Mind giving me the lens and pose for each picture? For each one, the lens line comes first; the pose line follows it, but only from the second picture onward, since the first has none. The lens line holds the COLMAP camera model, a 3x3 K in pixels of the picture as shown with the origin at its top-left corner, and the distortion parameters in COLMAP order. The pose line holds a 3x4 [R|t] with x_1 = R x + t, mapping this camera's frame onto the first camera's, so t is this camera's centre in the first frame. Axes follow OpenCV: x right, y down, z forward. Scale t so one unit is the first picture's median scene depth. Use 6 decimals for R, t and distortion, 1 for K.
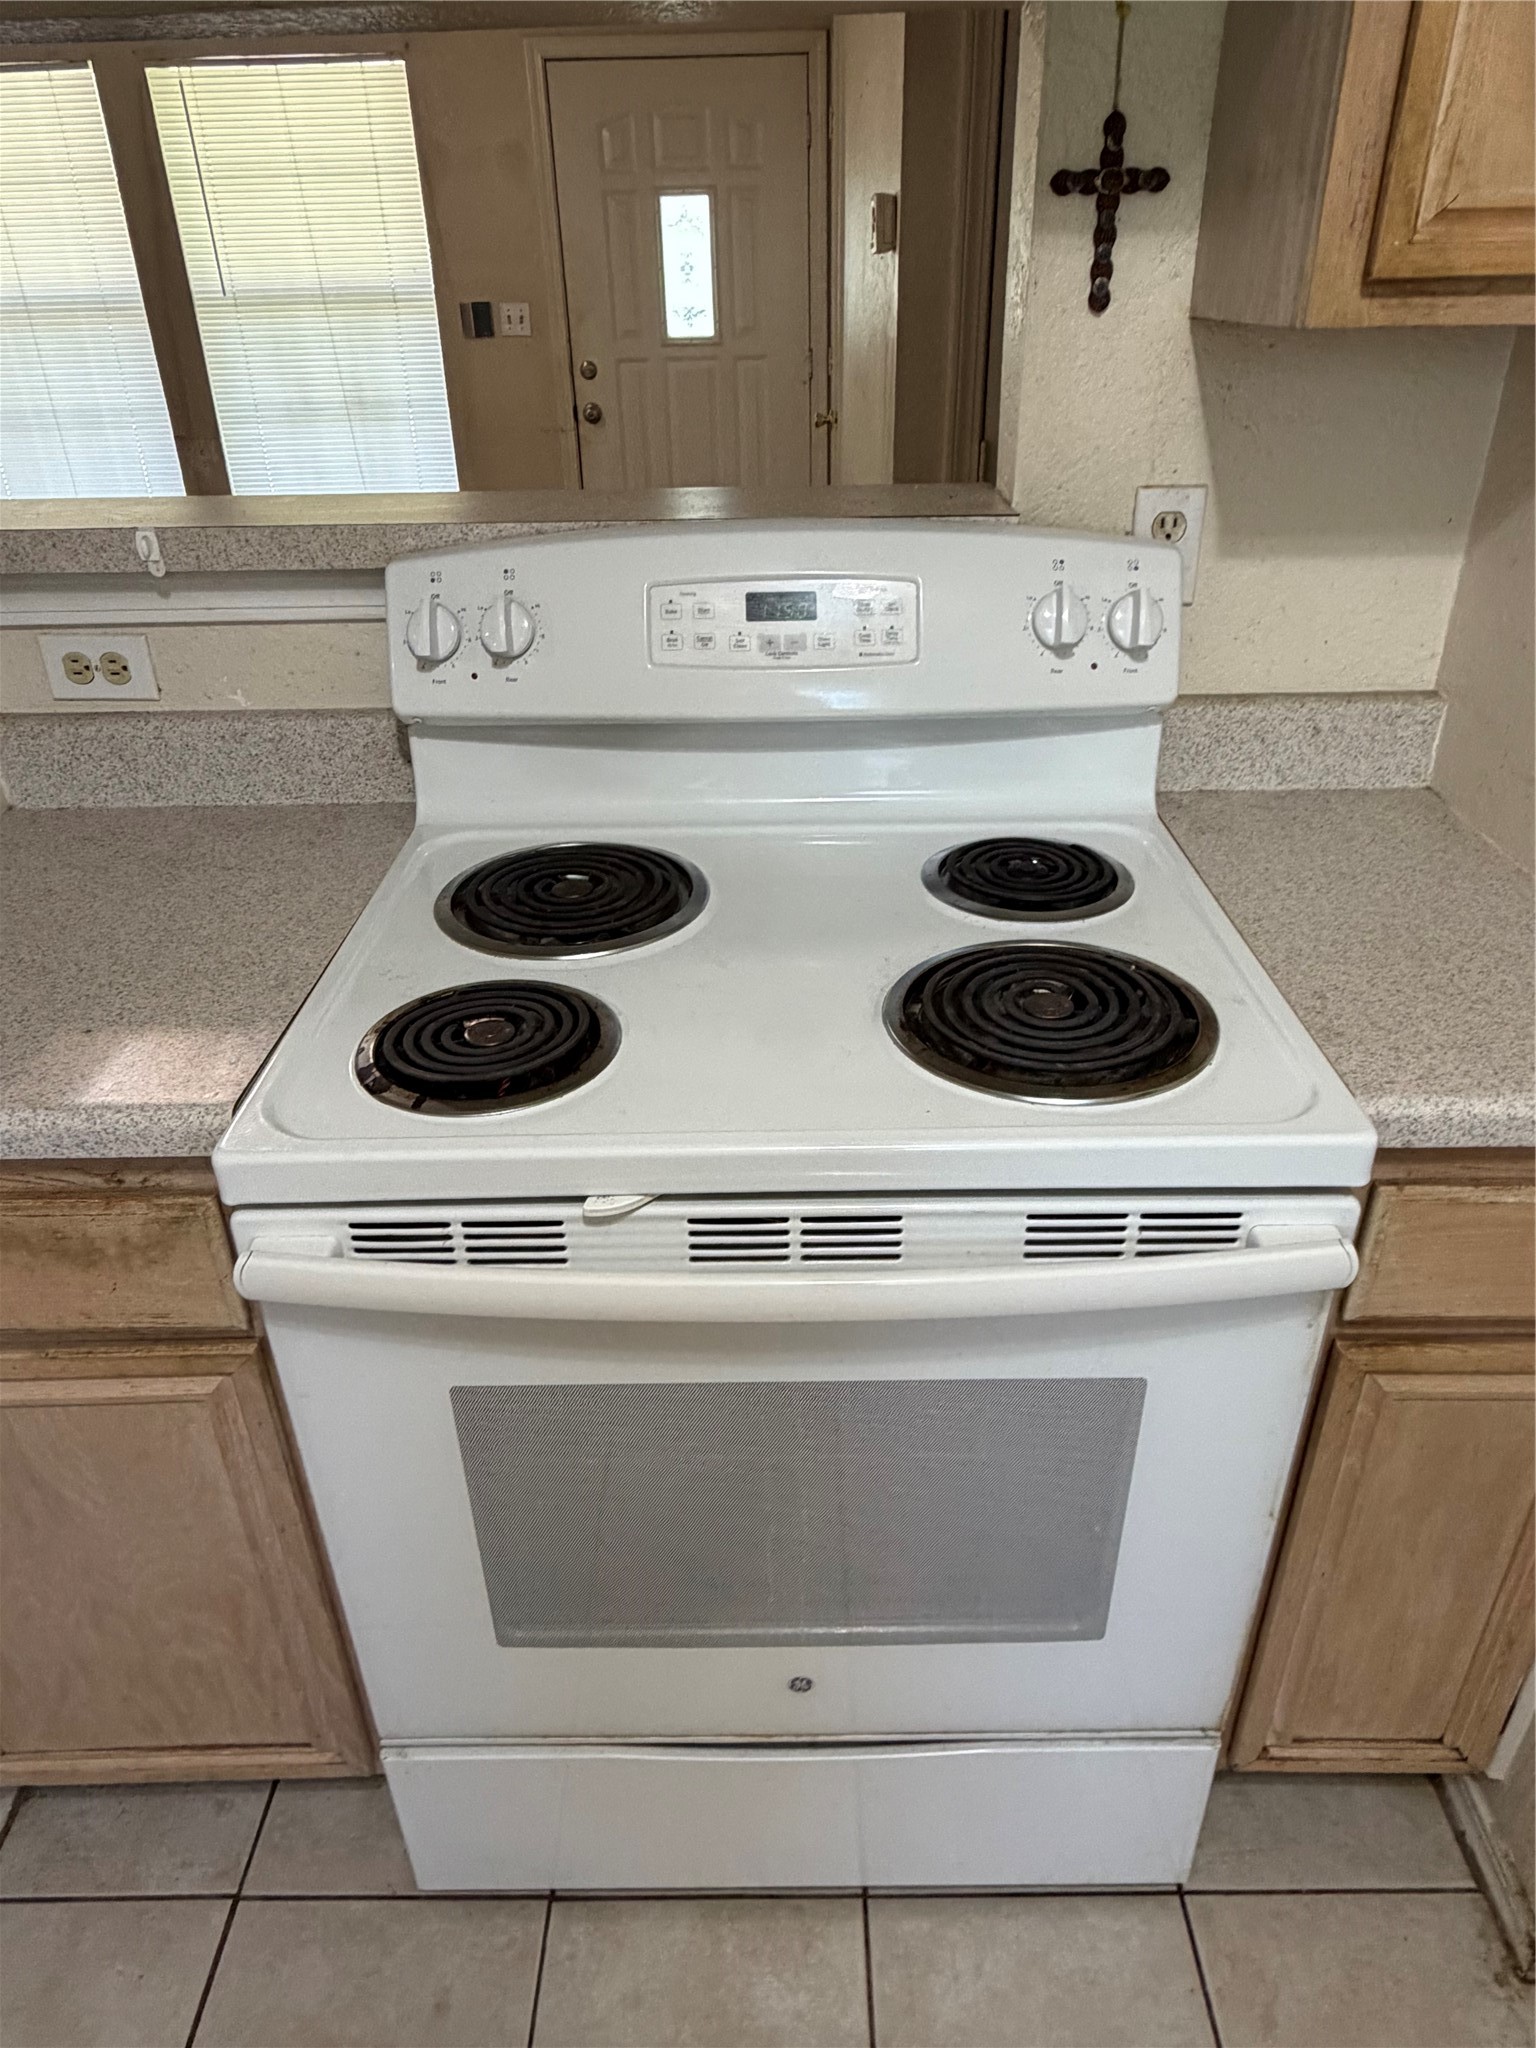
lens RADIAL K [[1304.7, 0, 768.0], [0, 1304.7, 1023.0], [0, 0, 1]] dist [-0.004502, 0.006728]
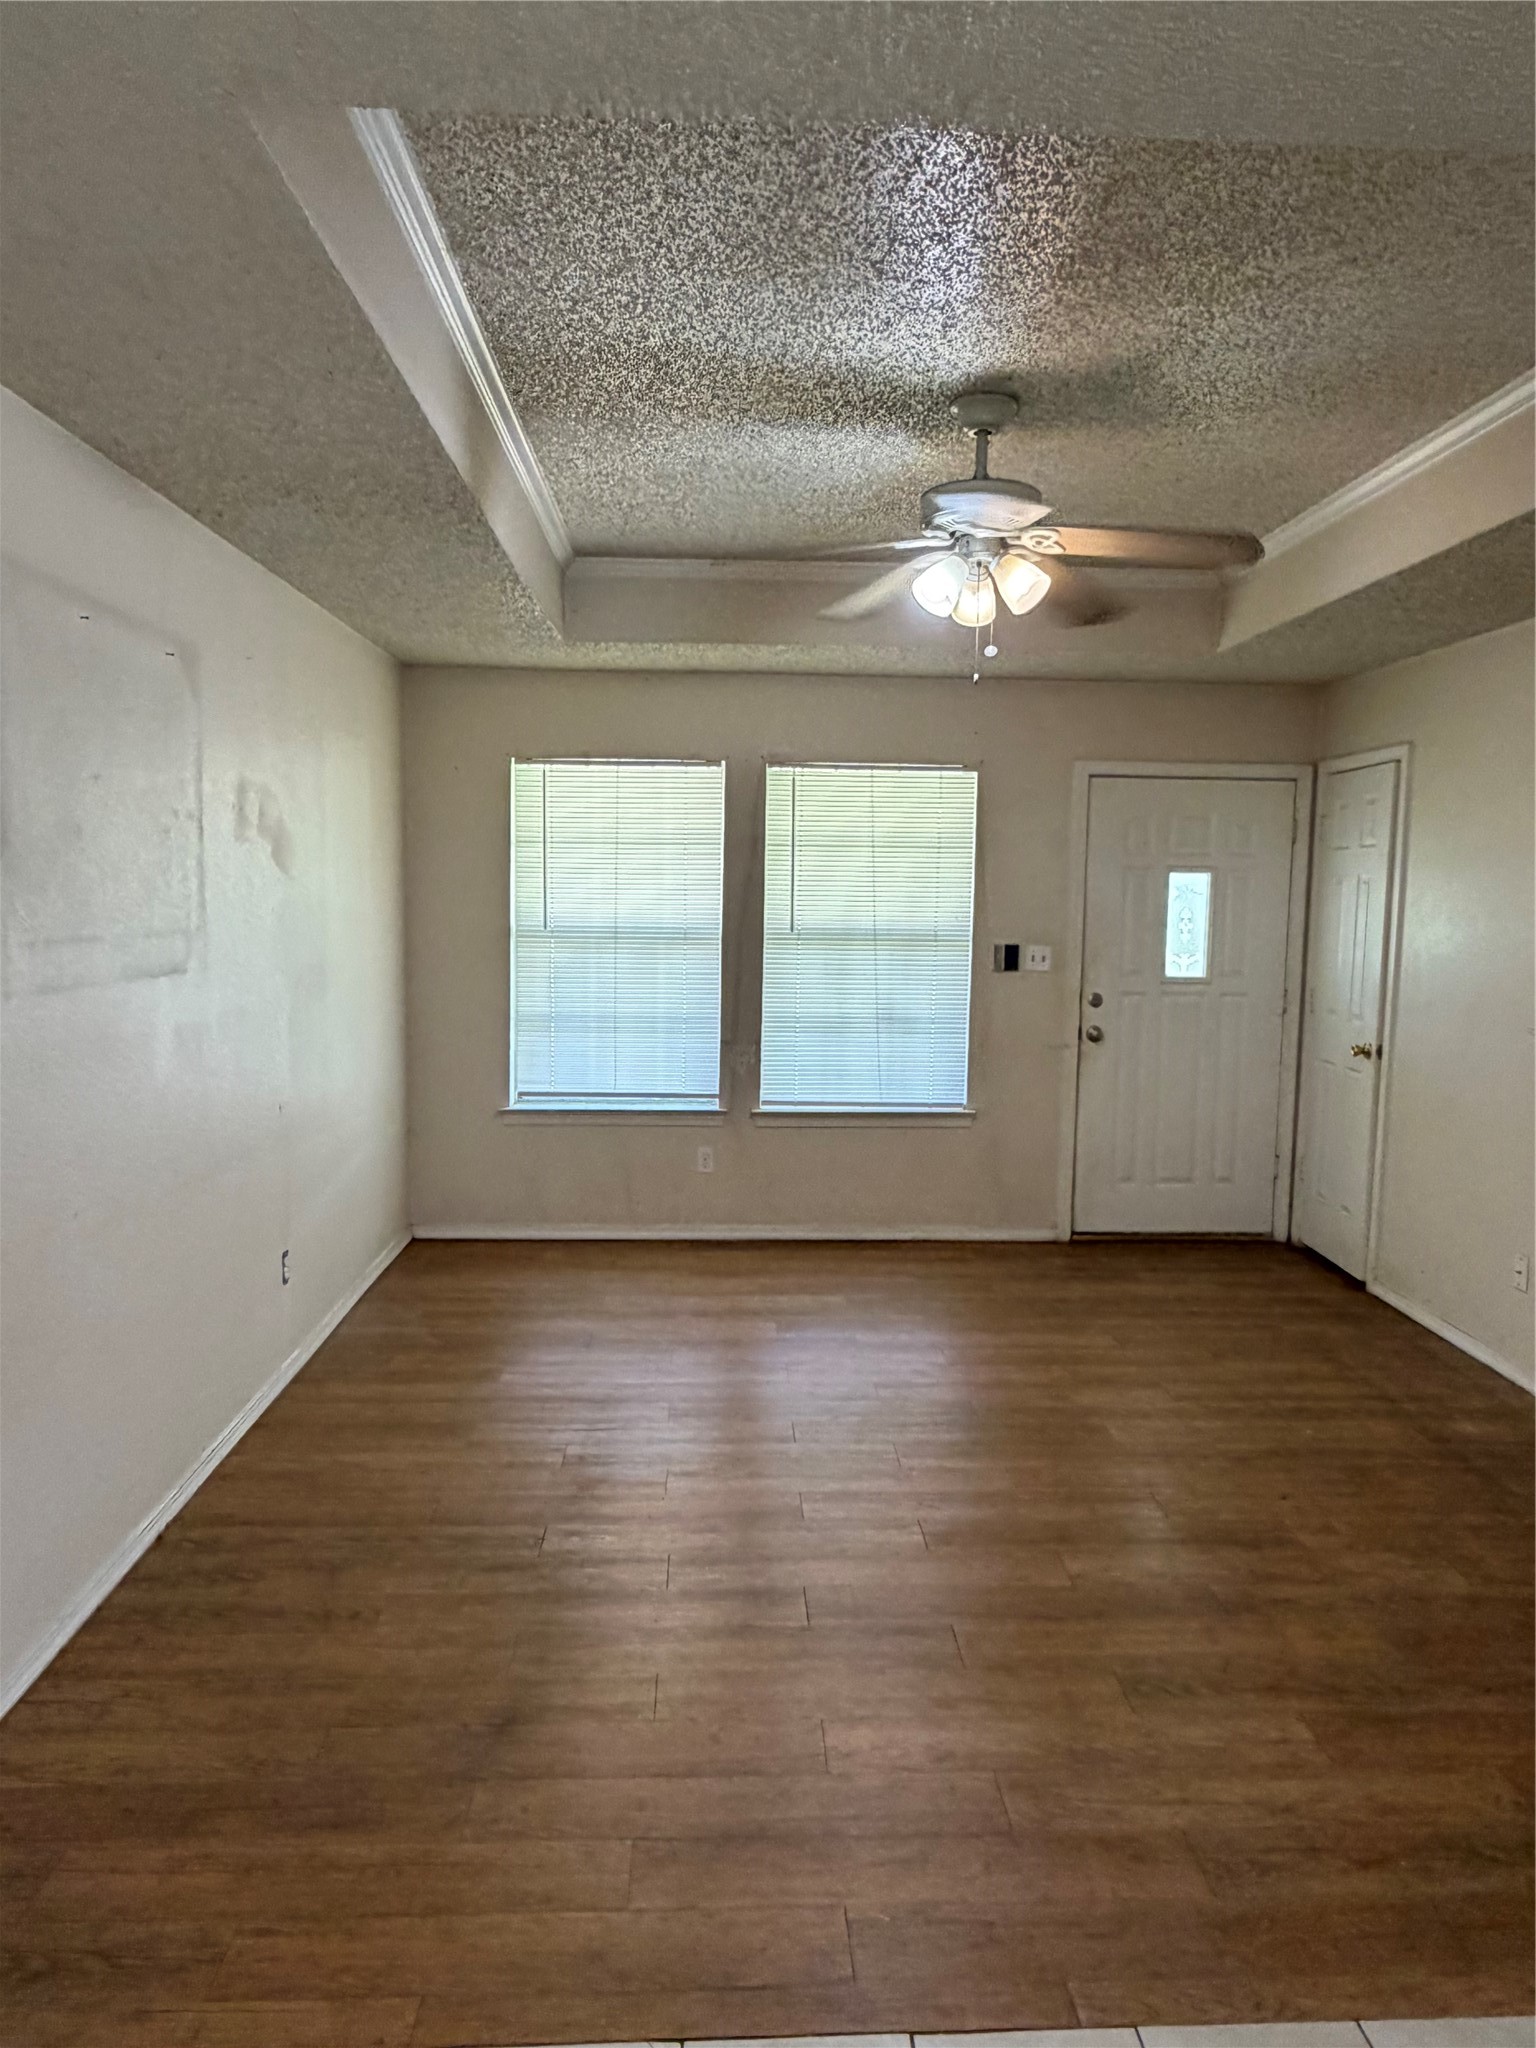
lens RADIAL K [[1304.7, 0, 762.1], [0, 1304.7, 1036.3], [0, 0, 1]] dist [-0.004502, 0.006728]
pose [[0.998466, 0.031645, 0.045430, -0.487352], [-0.009599, 0.907074, -0.420862, 0.010847], [-0.054527, 0.419781, 0.905986, -0.003170]]
